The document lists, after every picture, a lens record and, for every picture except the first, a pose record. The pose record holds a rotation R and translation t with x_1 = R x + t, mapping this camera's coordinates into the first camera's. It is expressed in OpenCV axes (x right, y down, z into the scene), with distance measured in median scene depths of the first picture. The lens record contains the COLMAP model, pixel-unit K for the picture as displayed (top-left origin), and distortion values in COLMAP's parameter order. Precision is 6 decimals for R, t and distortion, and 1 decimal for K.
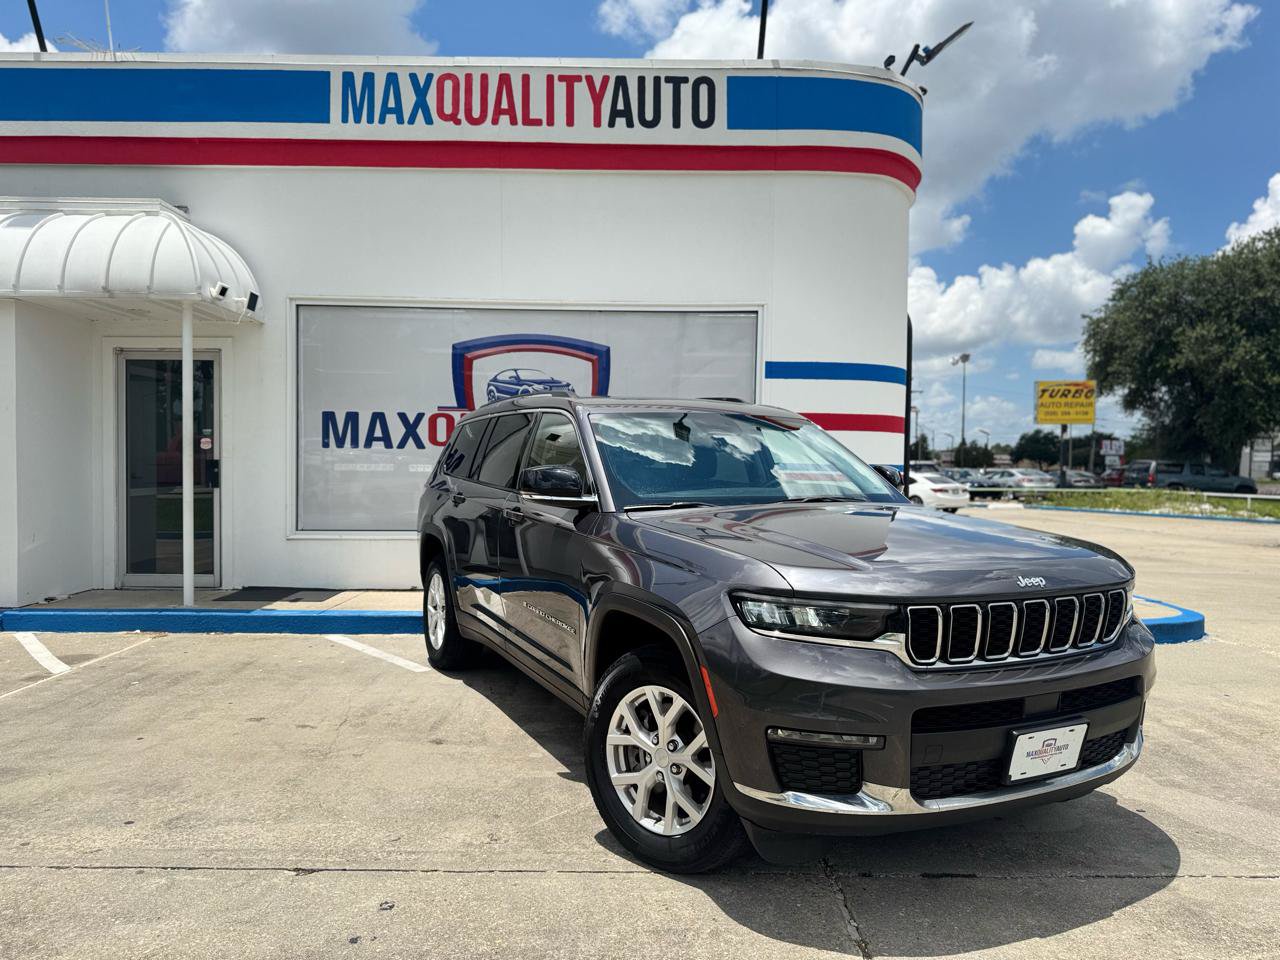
lens RADIAL K [[904.0, 0, 640.0], [0, 904.0, 480.0], [0, 0, 1]] dist [0.044799, -0.052944]
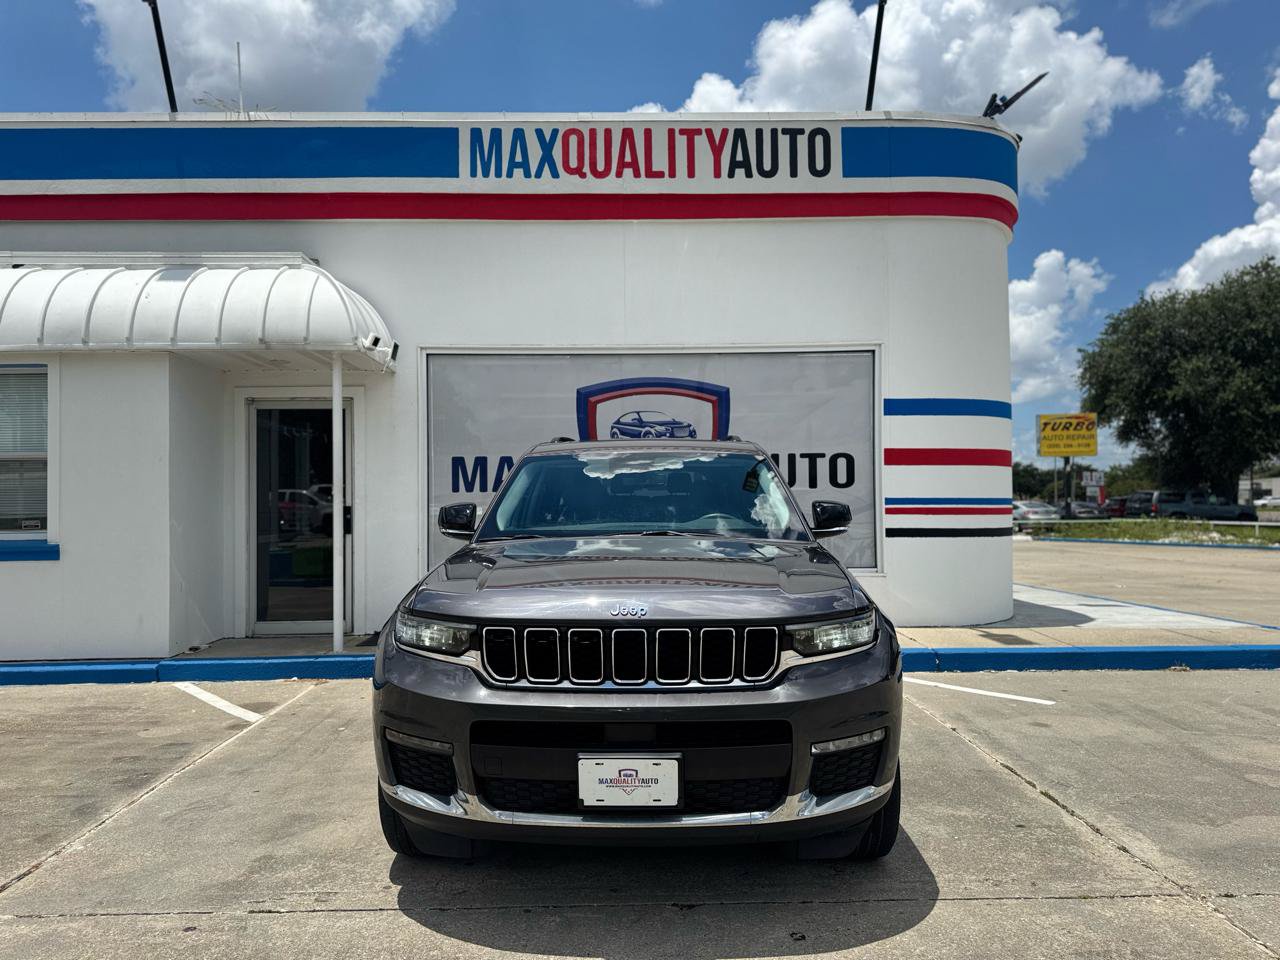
lens RADIAL K [[899.4, 0, 637.1], [0, 899.4, 483.2], [0, 0, 1]] dist [0.066298, -0.075434]
pose [[0.999633, -0.018971, 0.019357, -0.165436], [0.019736, 0.999000, -0.040107, -0.001321], [-0.018577, 0.040474, 0.999008, -0.014413]]
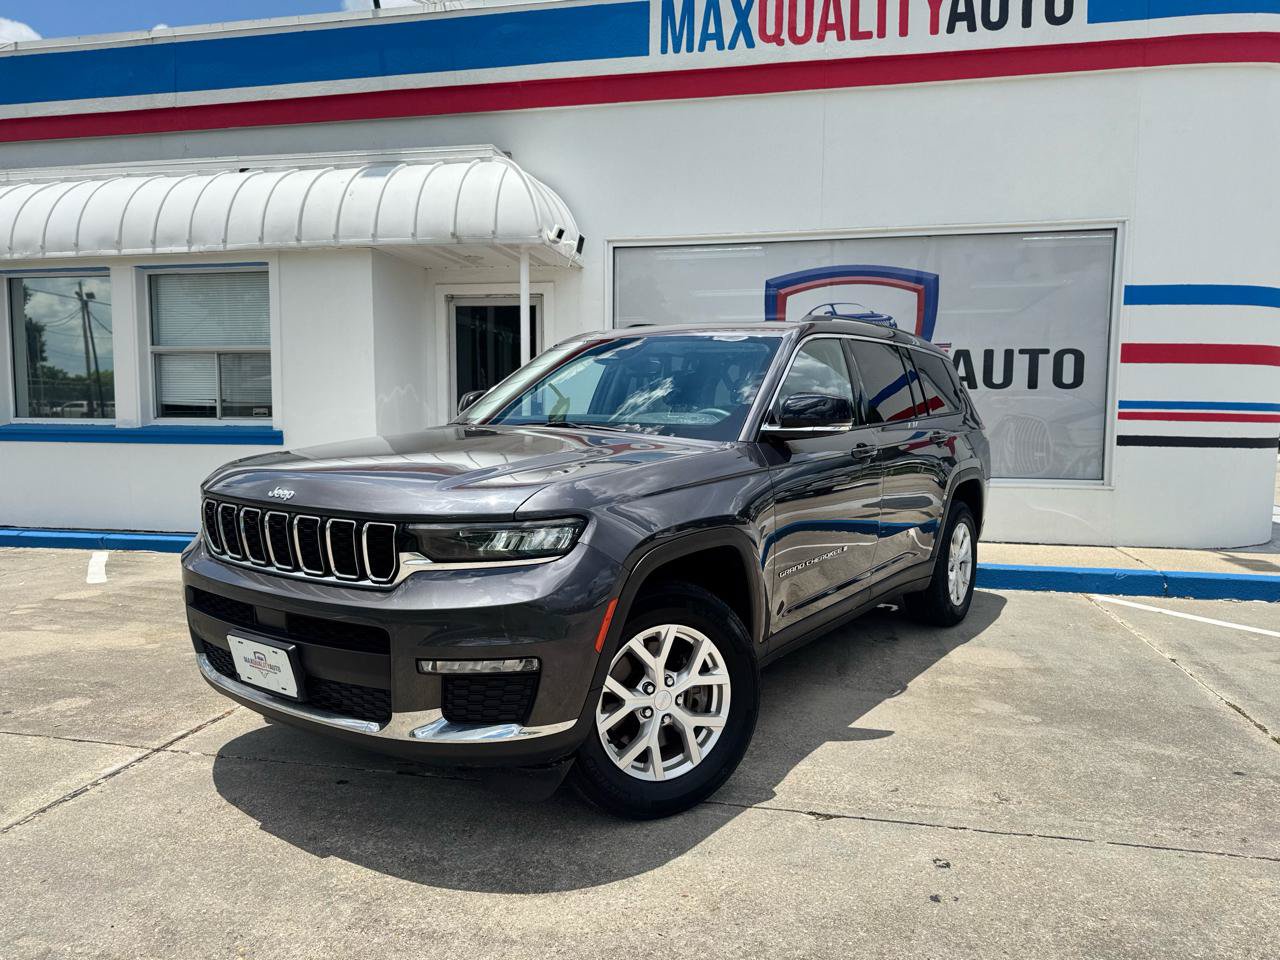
lens RADIAL K [[911.5, 0, 637.6], [0, 911.5, 480.7], [0, 0, 1]] dist [0.004496, -0.007995]
pose [[0.977211, 0.013868, -0.211815, -0.138468], [-0.002141, 0.998457, 0.055493, 0.009846], [0.212257, -0.053774, 0.975733, 0.017420]]
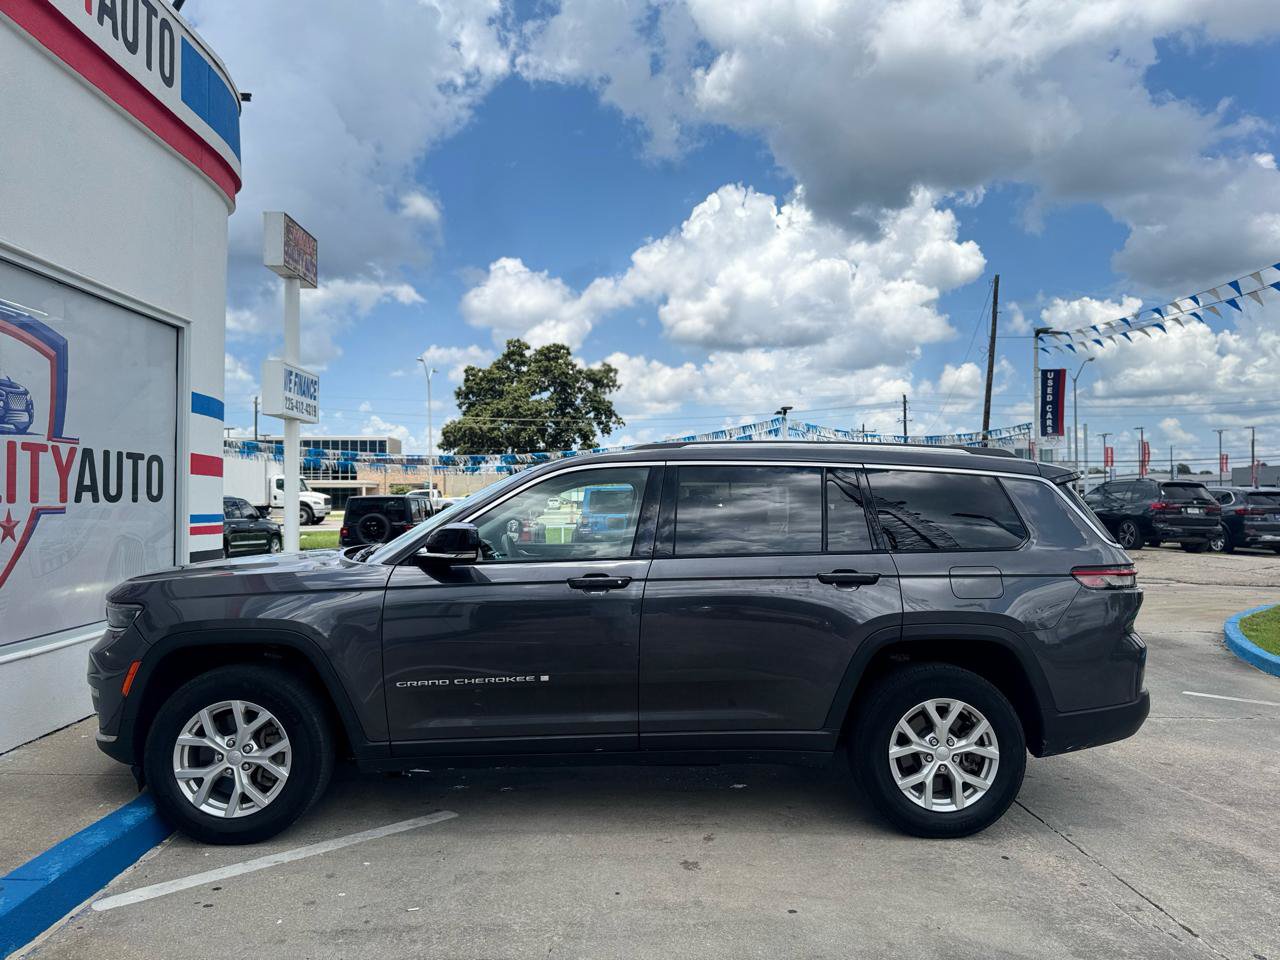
lens RADIAL K [[911.5, 0, 637.6], [0, 911.5, 480.7], [0, 0, 1]] dist [0.004496, -0.007995]
pose [[-0.026098, 0.012898, 0.999576, -0.713372], [0.020082, 0.999722, -0.012376, -0.033358], [-0.999458, 0.019750, -0.026350, 0.629447]]
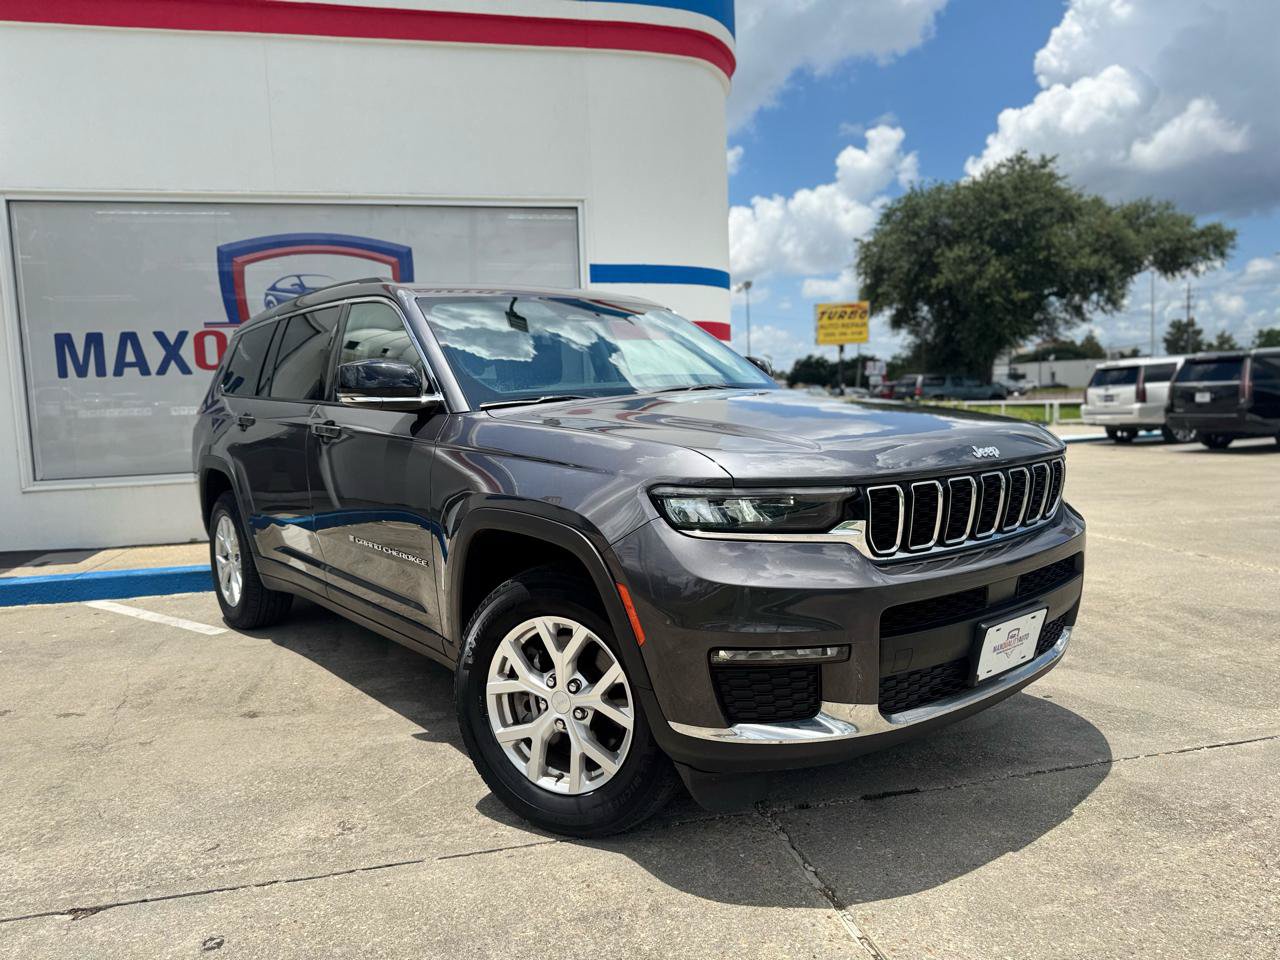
lens RADIAL K [[912.7, 0, 634.0], [0, 912.7, 482.0], [0, 0, 1]] dist [0.008656, -0.005445]
pose [[0.974546, -0.065787, 0.214316, -0.028692], [0.050191, 0.995734, 0.077426, 0.020086], [-0.218495, -0.064699, 0.973691, 0.082090]]
